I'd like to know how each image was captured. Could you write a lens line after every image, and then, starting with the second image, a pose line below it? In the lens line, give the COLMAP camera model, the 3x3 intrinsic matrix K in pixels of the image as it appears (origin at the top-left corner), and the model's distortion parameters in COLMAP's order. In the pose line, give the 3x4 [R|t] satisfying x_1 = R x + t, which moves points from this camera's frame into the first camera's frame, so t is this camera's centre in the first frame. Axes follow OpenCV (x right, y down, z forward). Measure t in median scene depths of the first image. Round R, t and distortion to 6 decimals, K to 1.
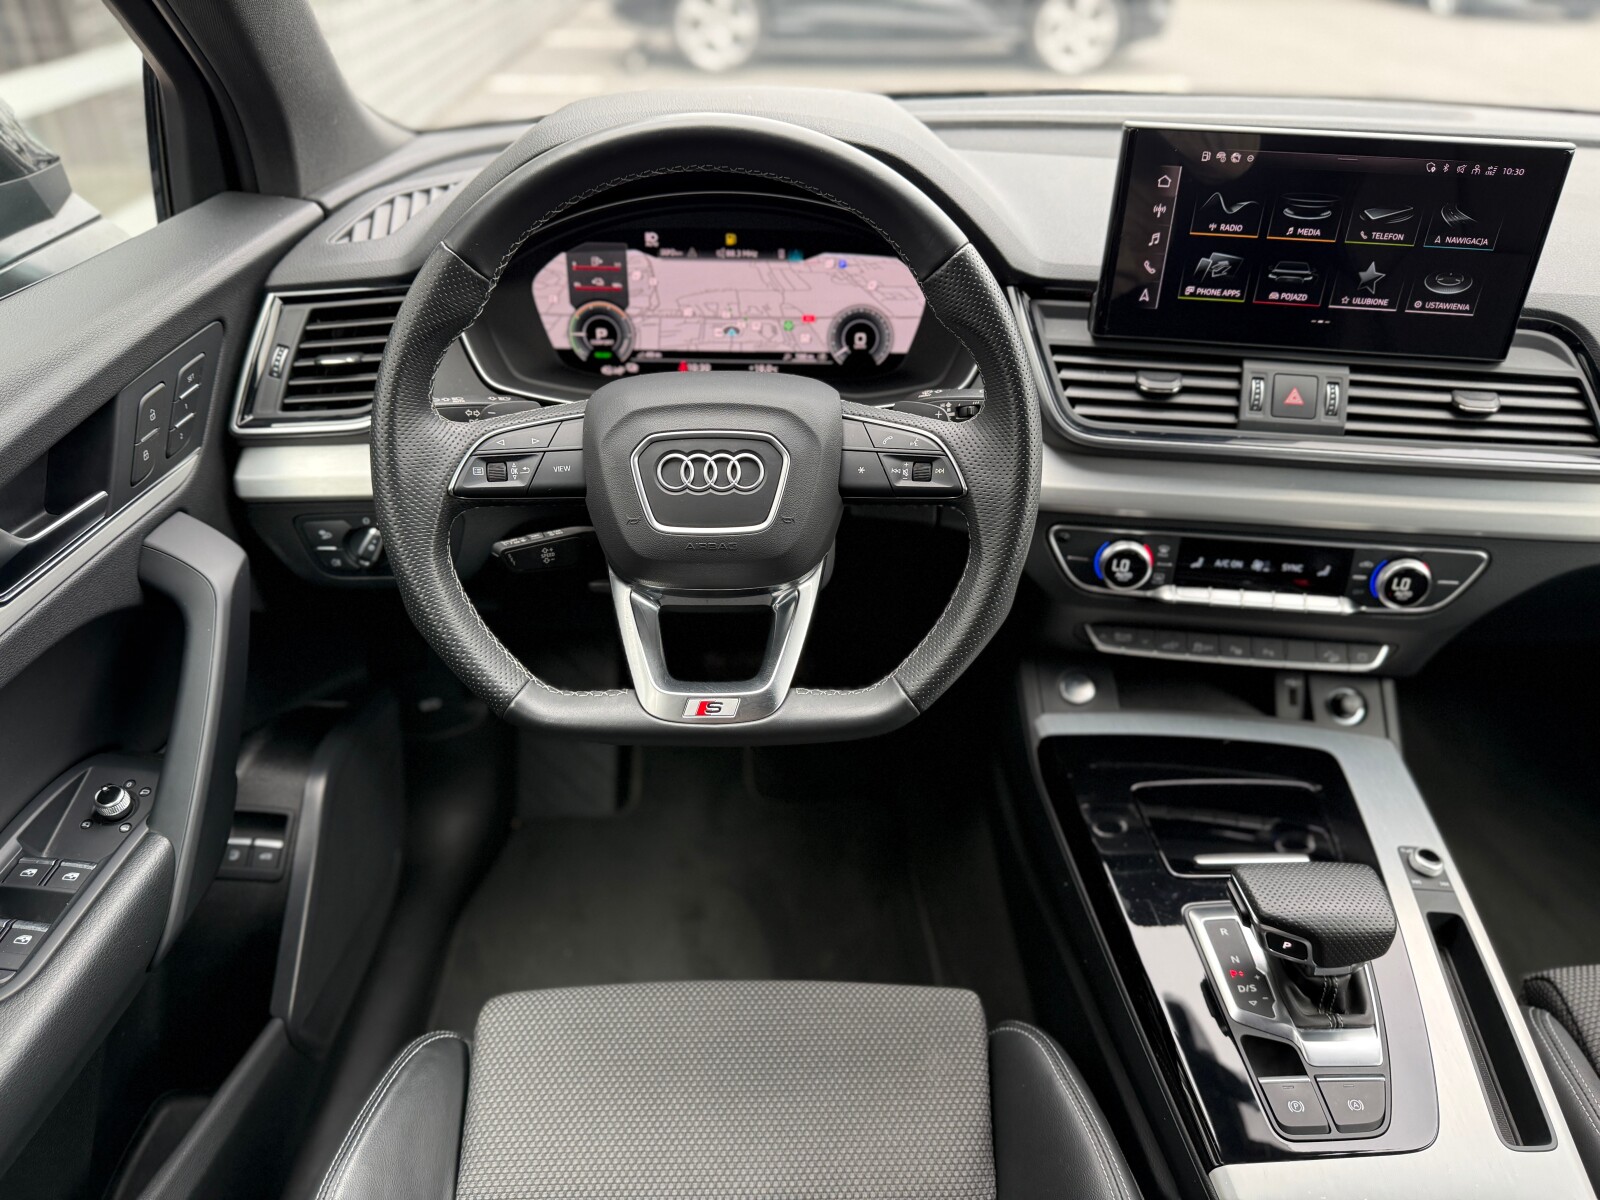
lens RADIAL K [[1156.9, 0, 797.4], [0, 1156.9, 597.5], [0, 0, 1]] dist [0.007957, -0.034694]
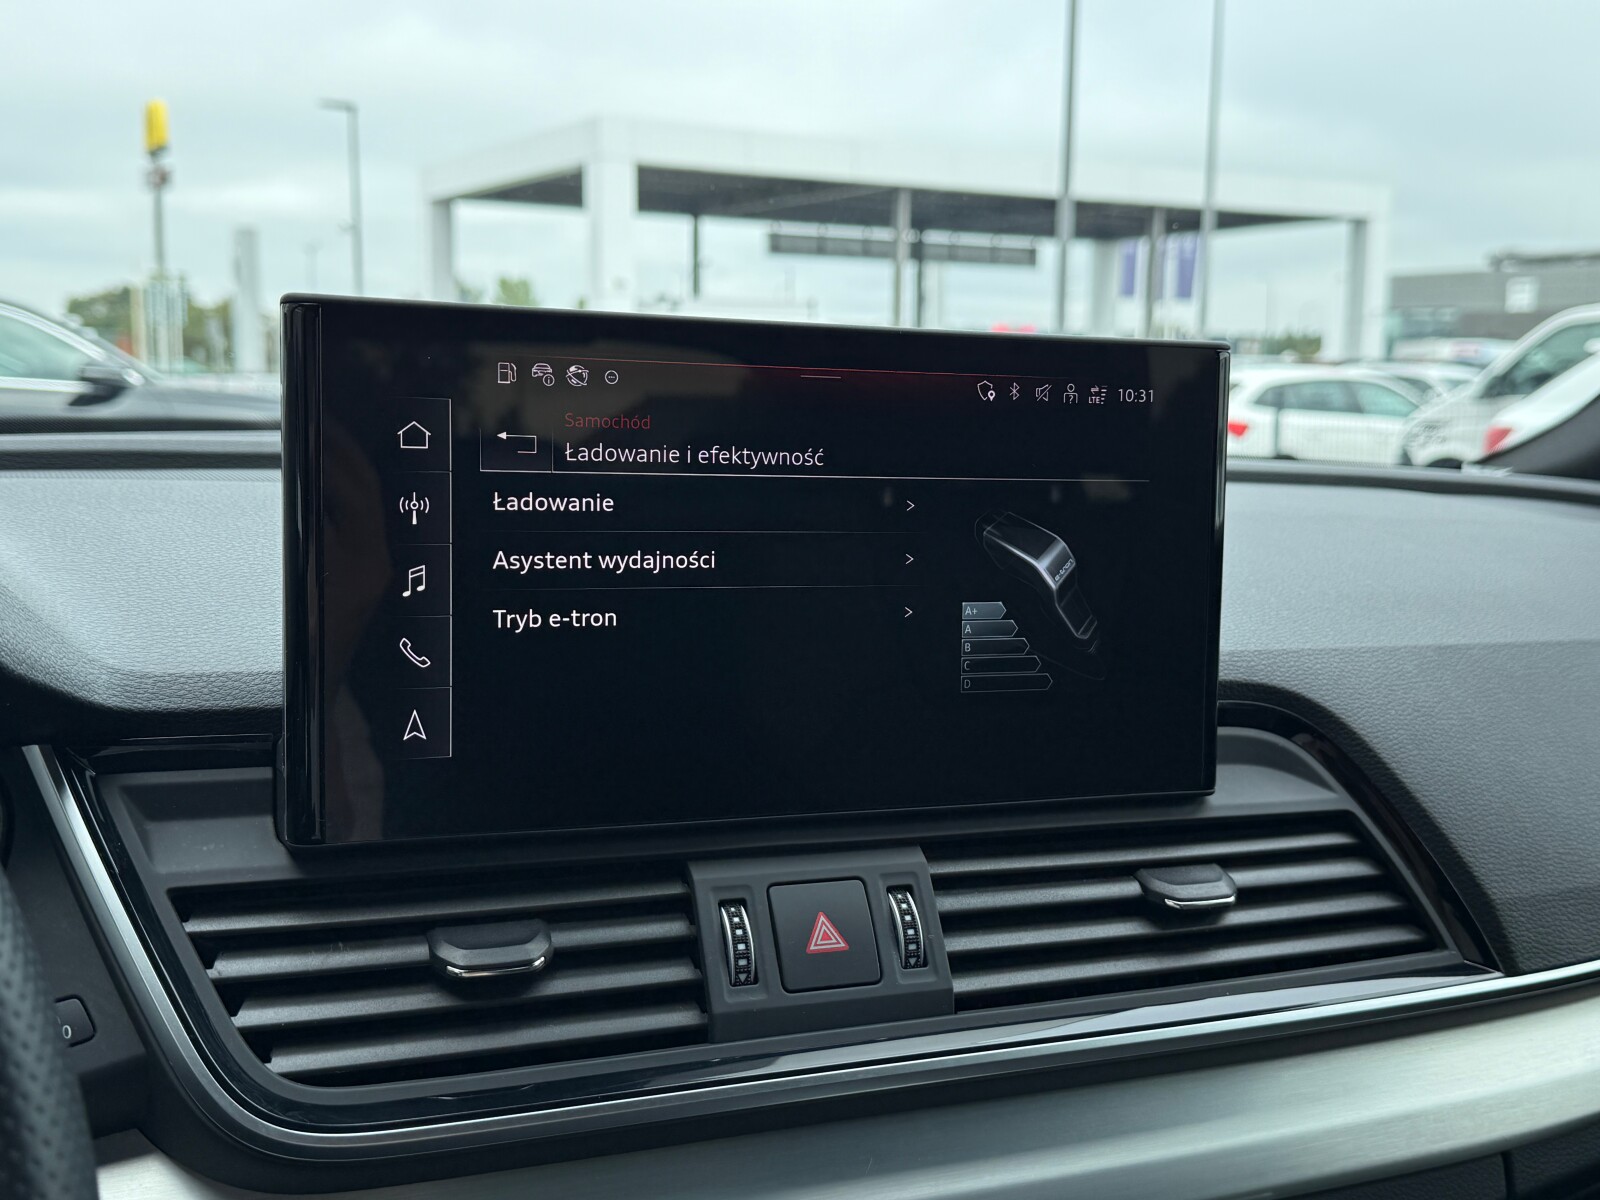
lens RADIAL K [[1698.0, 0, 802.3], [0, 1698.0, 603.9], [0, 0, 1]] dist [0.196545, -0.506141]
pose [[0.879719, -0.046540, 0.473211, 0.149505], [0.241257, 0.901272, -0.359867, -0.066148], [-0.409743, 0.430747, 0.804094, 0.484049]]
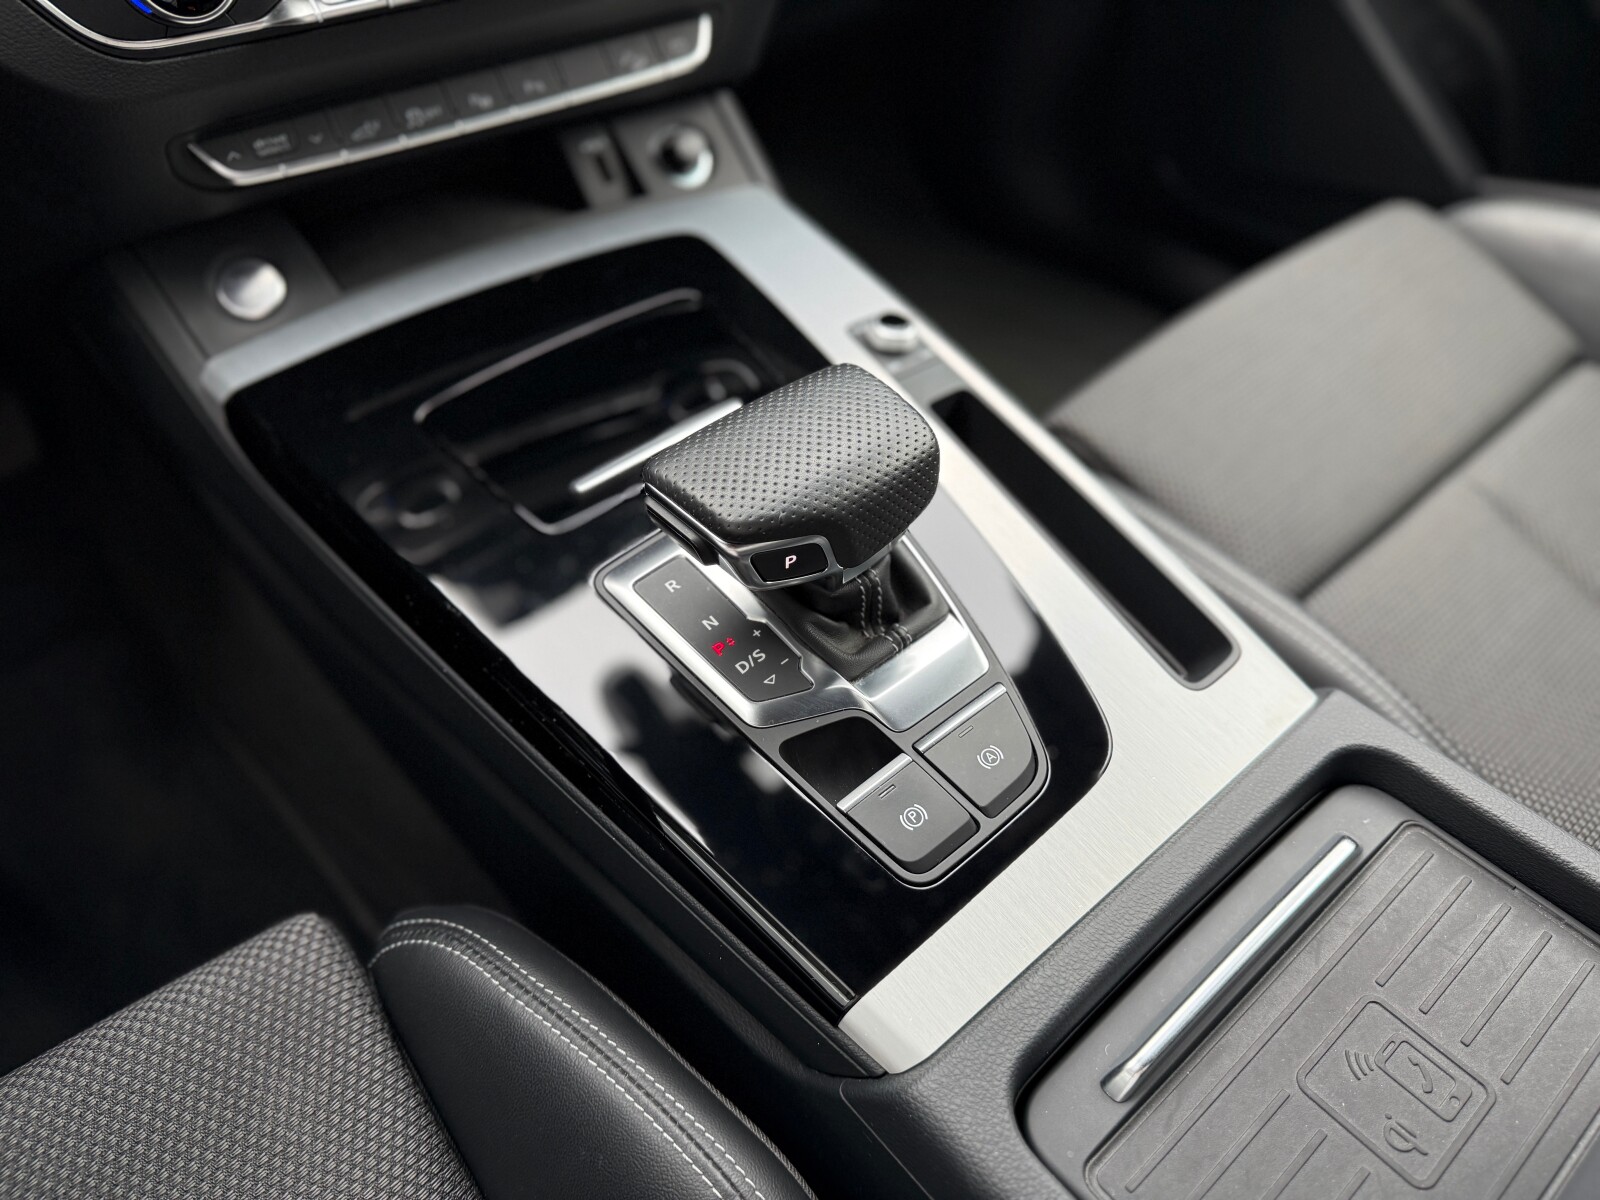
lens RADIAL K [[1156.9, 0, 797.4], [0, 1156.9, 597.5], [0, 0, 1]] dist [0.007957, -0.034694]
pose [[0.771949, -0.473540, 0.424093, 0.177232], [0.336682, 0.870454, 0.359105, 0.116304], [-0.539204, -0.134426, 0.831378, 0.503862]]
